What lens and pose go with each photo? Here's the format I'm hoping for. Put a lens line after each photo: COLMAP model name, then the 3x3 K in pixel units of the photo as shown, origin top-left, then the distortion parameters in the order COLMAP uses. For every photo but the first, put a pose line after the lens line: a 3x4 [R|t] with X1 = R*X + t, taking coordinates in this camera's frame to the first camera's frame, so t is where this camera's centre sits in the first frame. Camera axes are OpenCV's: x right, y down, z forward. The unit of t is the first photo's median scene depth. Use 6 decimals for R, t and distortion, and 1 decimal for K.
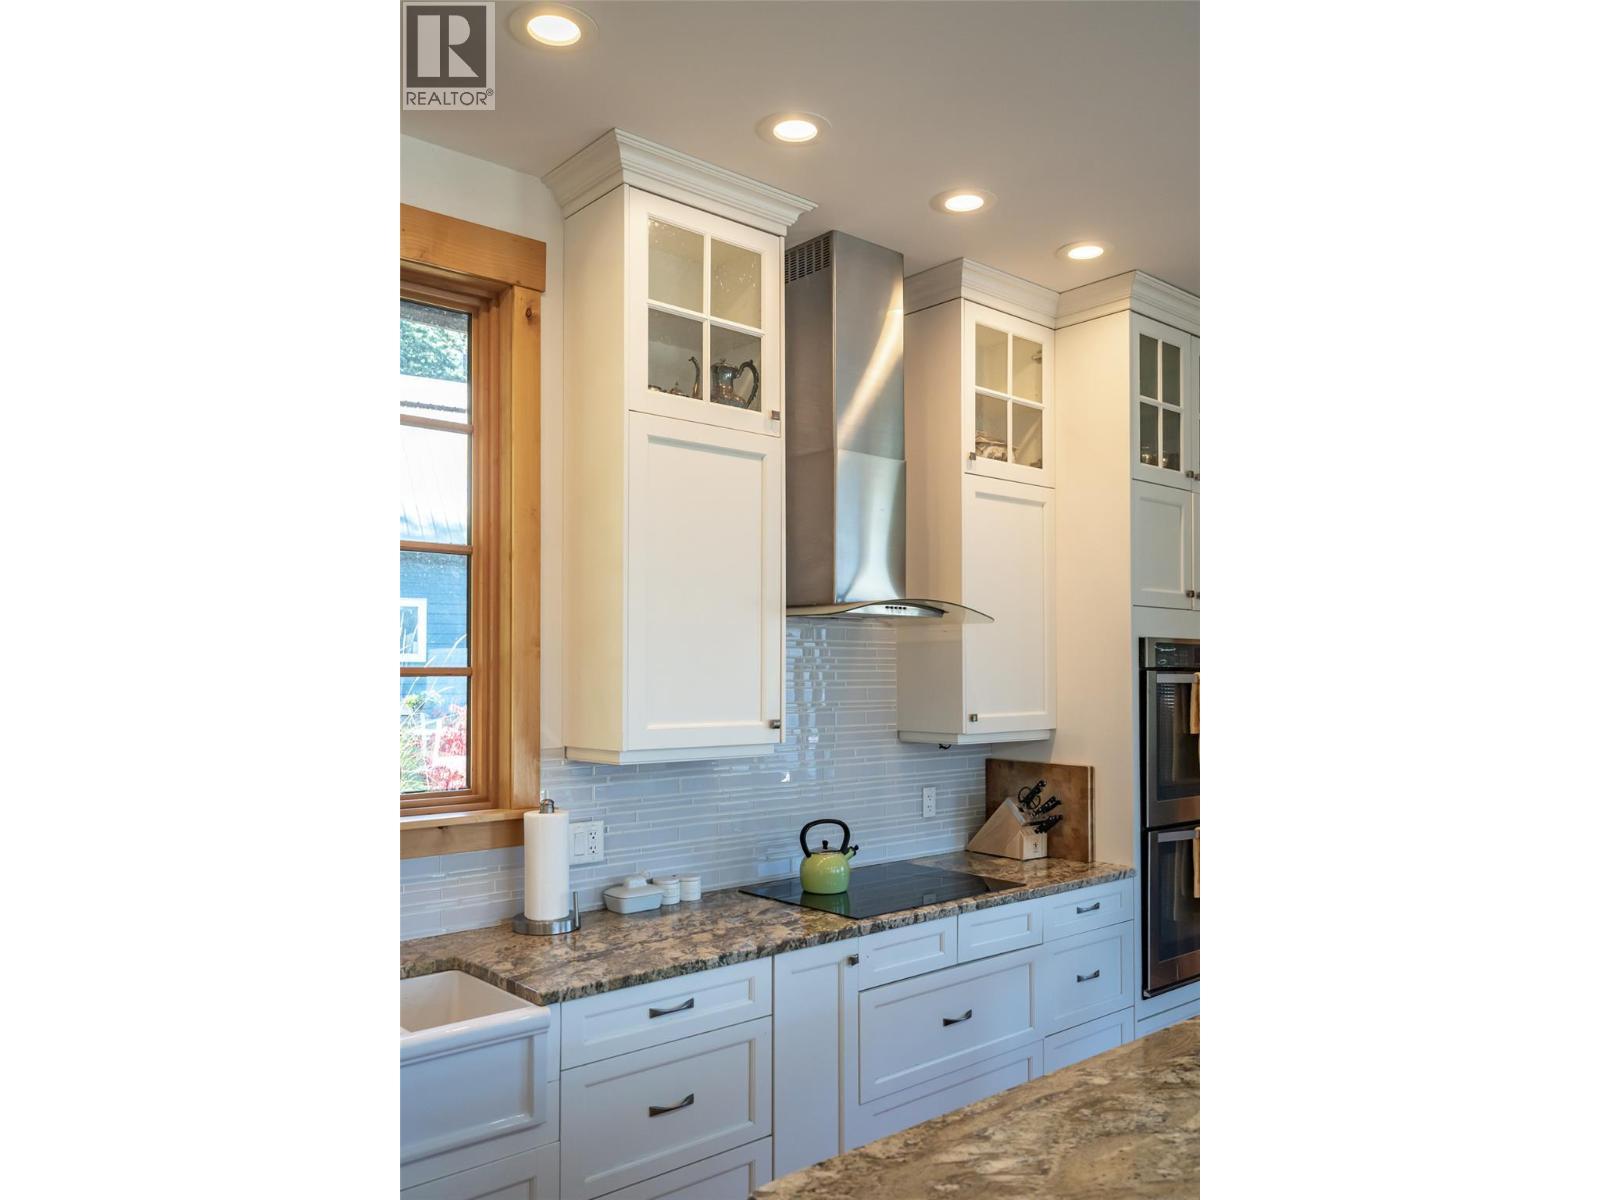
lens RADIAL K [[1118.8, 0, 816.8], [0, 1118.8, 651.5], [0, 0, 1]] dist [-0.004440, 0.000867]
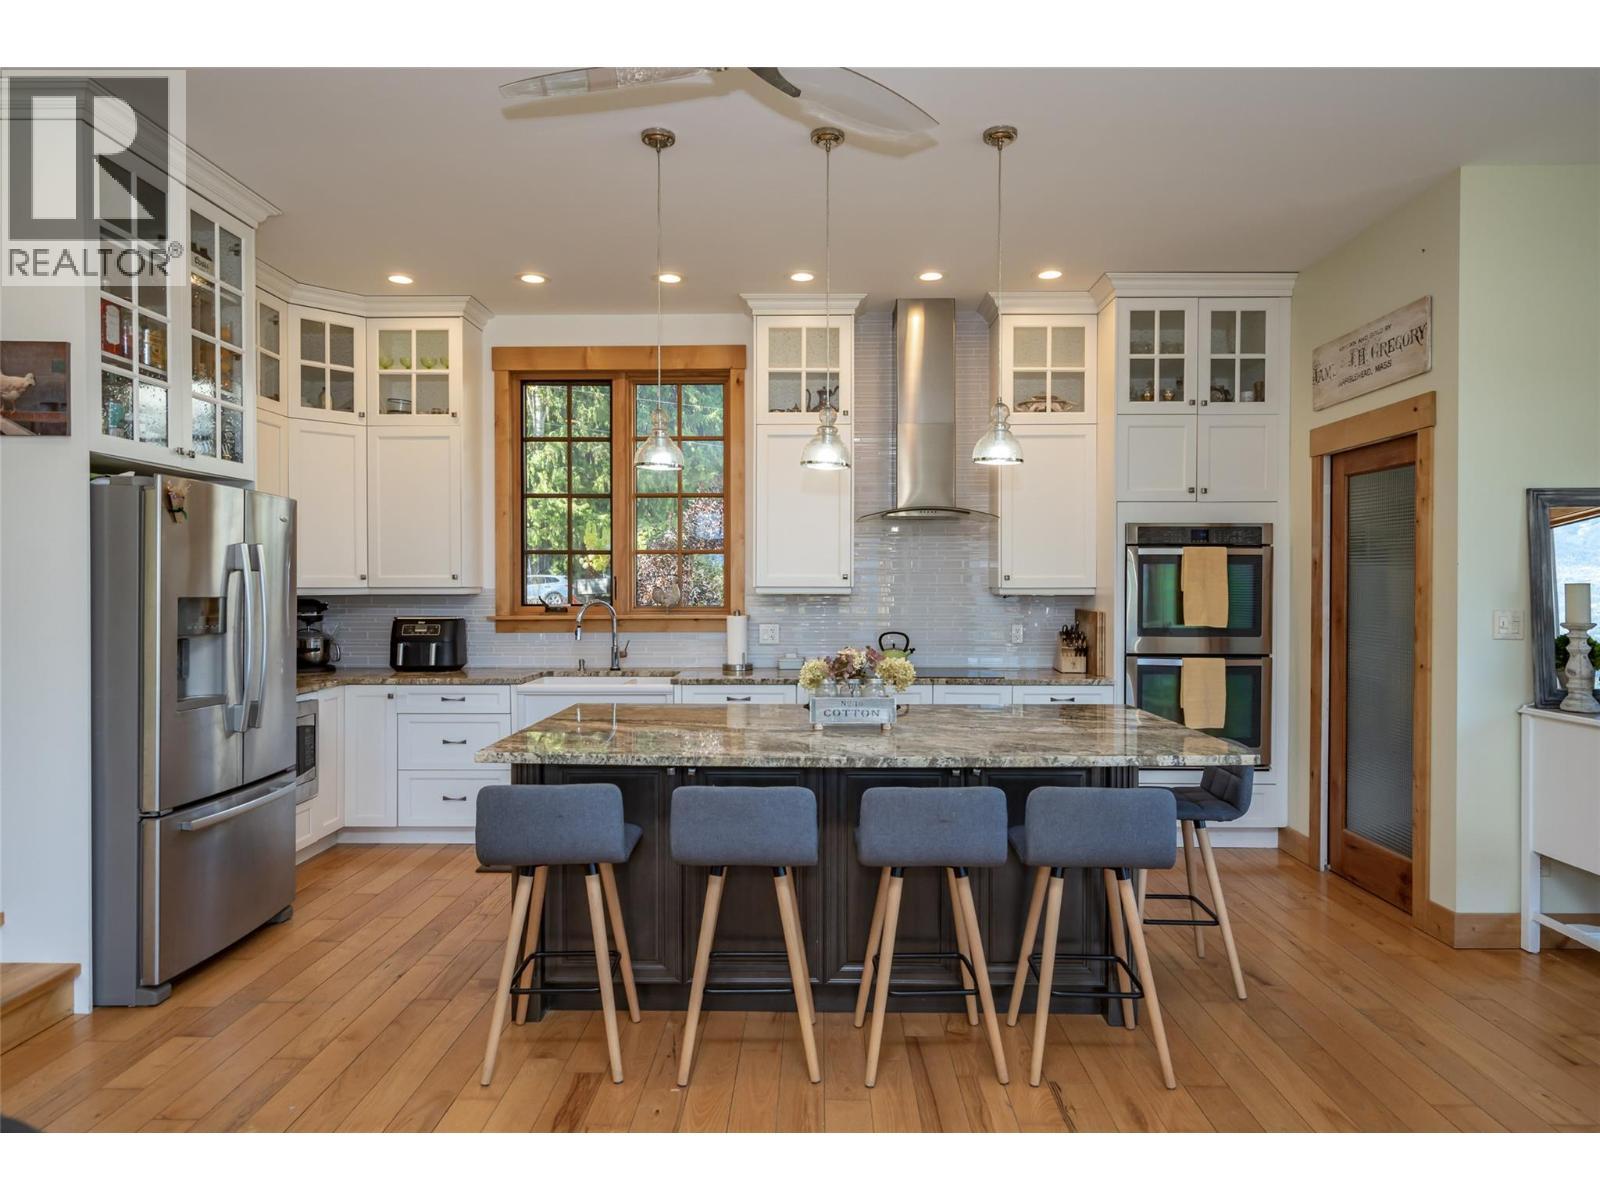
lens RADIAL K [[1004.3, 0, 791.6], [0, 1004.3, 591.5], [0, 0, 1]] dist [0.004634, 0.004094]
pose [[0.734204, 0.005564, -0.678906, 0.890814], [0.014534, 0.999608, 0.023910, 0.040291], [0.678773, -0.027422, 0.733836, -0.264909]]
